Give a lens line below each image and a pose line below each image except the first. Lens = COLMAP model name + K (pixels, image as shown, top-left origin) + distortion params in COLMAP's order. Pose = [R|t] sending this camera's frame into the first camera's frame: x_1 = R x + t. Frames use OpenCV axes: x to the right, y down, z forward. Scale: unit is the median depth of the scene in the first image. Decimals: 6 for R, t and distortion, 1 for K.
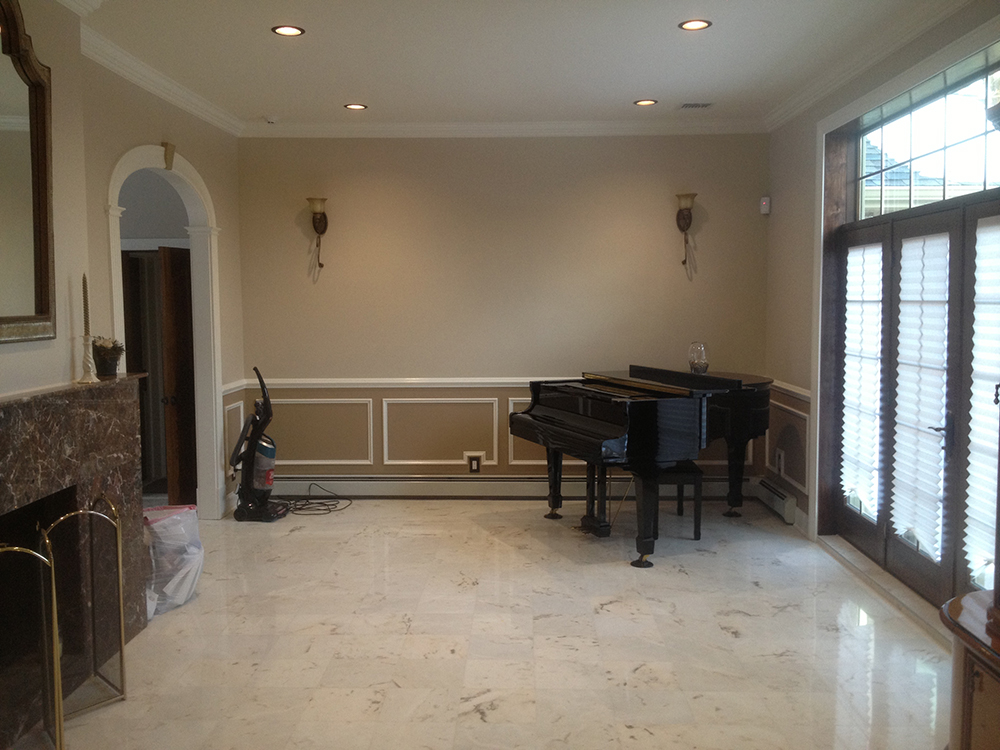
lens RADIAL K [[940.1, 0, 496.4], [0, 940.1, 376.0], [0, 0, 1]] dist [0.150518, -0.326664]
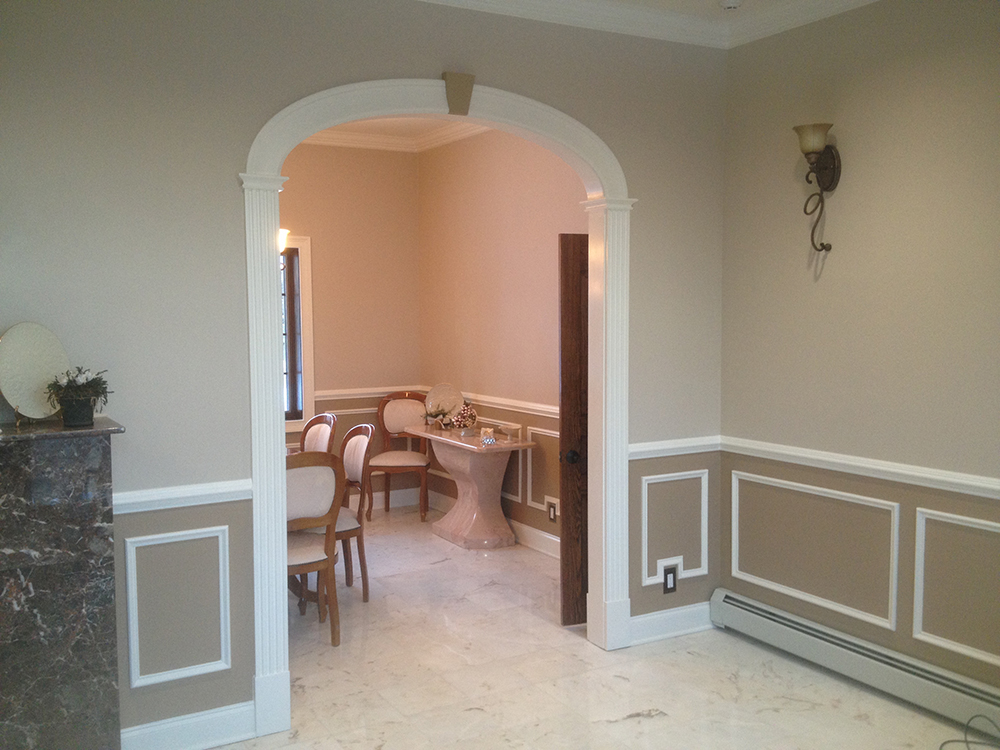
lens RADIAL K [[937.3, 0, 500.0], [0, 937.3, 375.0], [0, 0, 1]] dist [-0.004970, -0.003227]
pose [[0.514411, 0.066403, -0.854969, 0.187282], [-0.068429, 0.996997, 0.036262, -0.049402], [0.854809, 0.039851, 0.517410, 0.557103]]
